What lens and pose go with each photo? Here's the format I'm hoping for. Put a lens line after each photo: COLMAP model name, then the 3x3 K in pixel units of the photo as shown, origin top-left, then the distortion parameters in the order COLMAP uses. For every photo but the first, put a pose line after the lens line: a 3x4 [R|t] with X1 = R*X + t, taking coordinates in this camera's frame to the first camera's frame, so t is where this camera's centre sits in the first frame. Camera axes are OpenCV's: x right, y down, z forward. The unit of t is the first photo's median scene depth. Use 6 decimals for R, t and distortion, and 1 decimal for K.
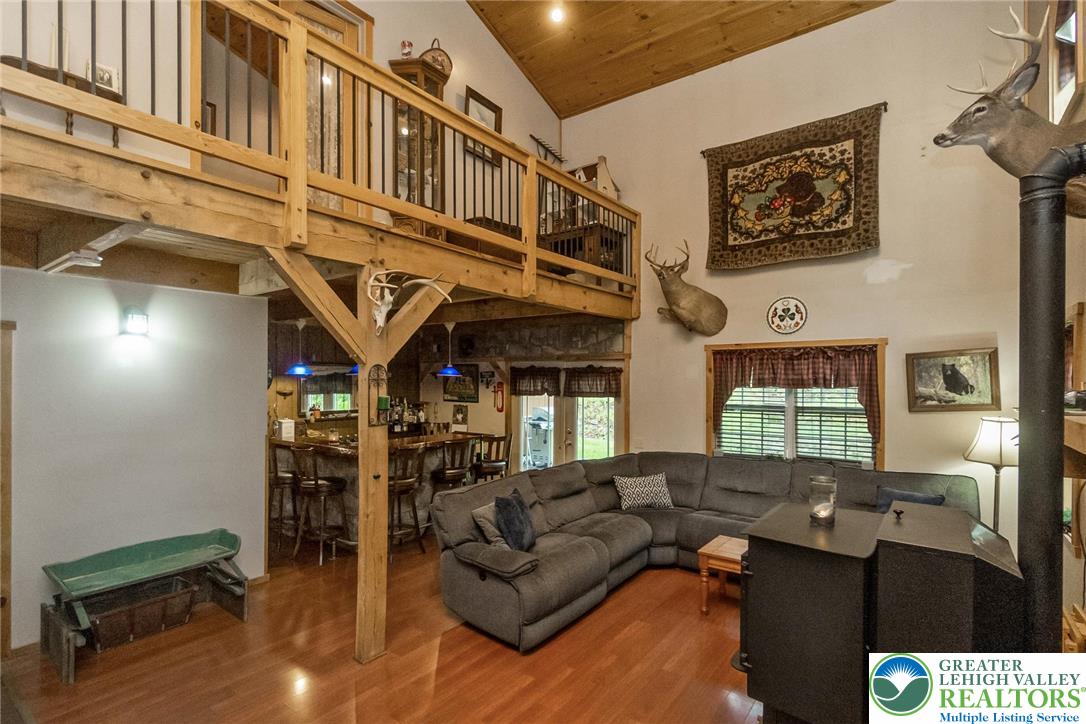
lens RADIAL K [[518.2, 0, 541.2], [0, 518.2, 382.5], [0, 0, 1]] dist [-0.011559, 0.000132]
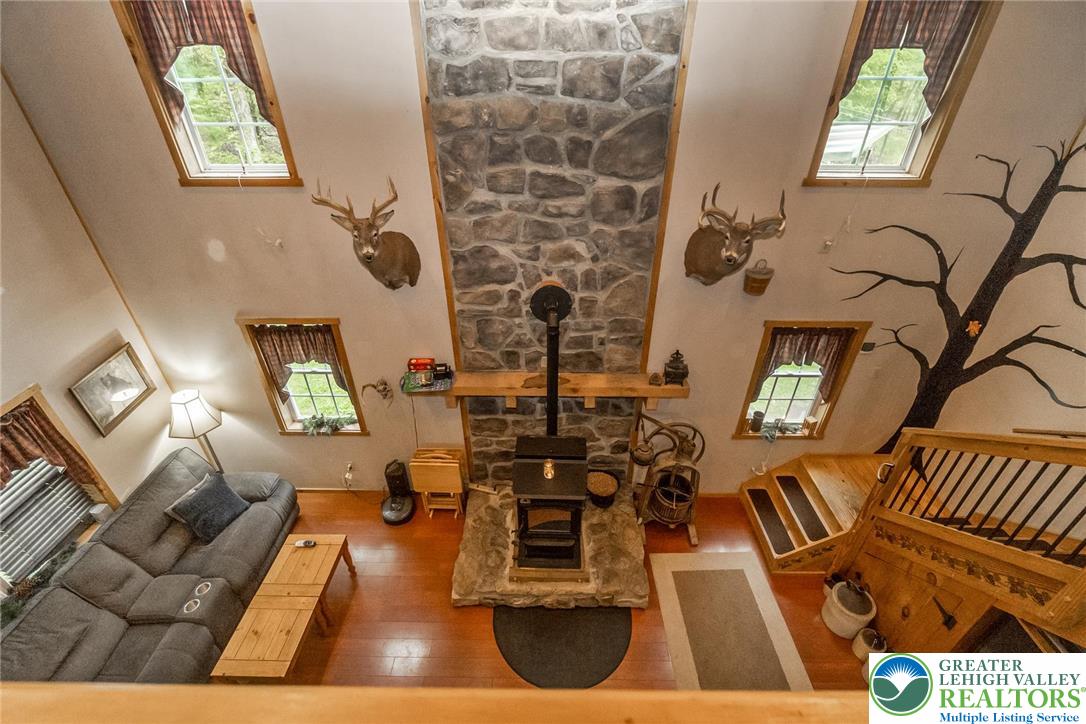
lens RADIAL K [[470.1, 0, 545.8], [0, 470.1, 355.8], [0, 0, 1]] dist [-0.004291, 0.000251]
pose [[-0.588699, -0.435082, 0.681276, -0.217198], [0.008178, 0.839547, 0.543225, -0.451078], [-0.808311, 0.325368, -0.490682, 0.646545]]
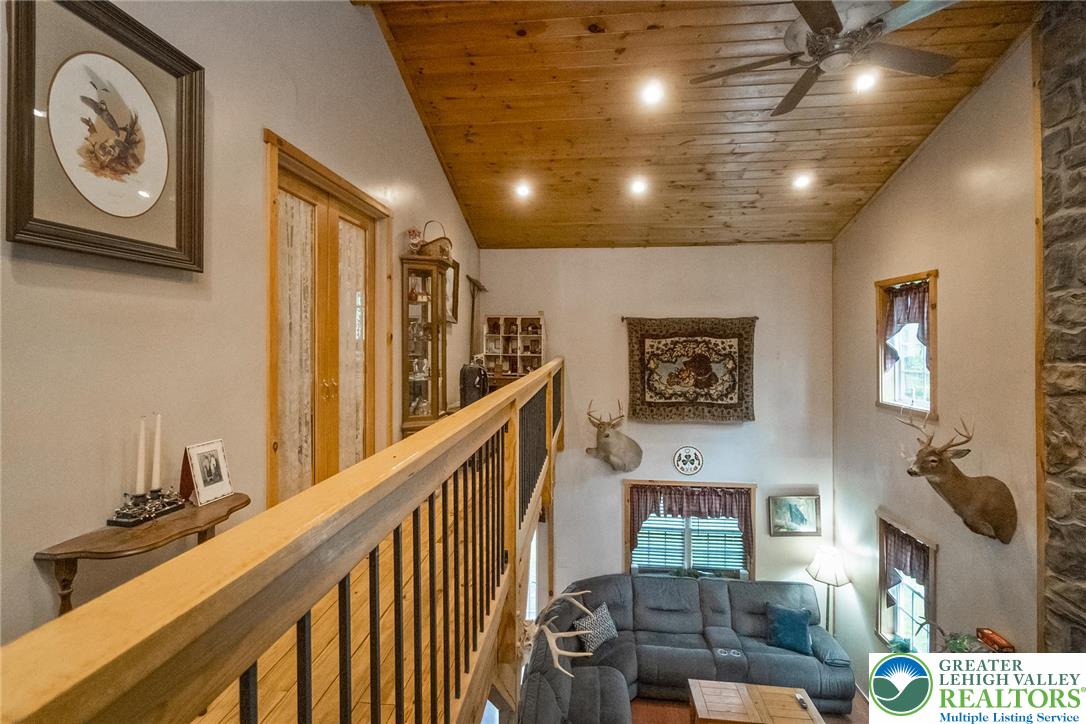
lens RADIAL K [[479.6, 0, 540.8], [0, 479.6, 335.2], [0, 0, 1]] dist [-0.004096, 0.000080]
pose [[0.856824, 0.007701, 0.515552, -0.460080], [-0.000096, 0.999891, -0.014776, -0.427372], [-0.515609, 0.012611, 0.856731, 0.164449]]
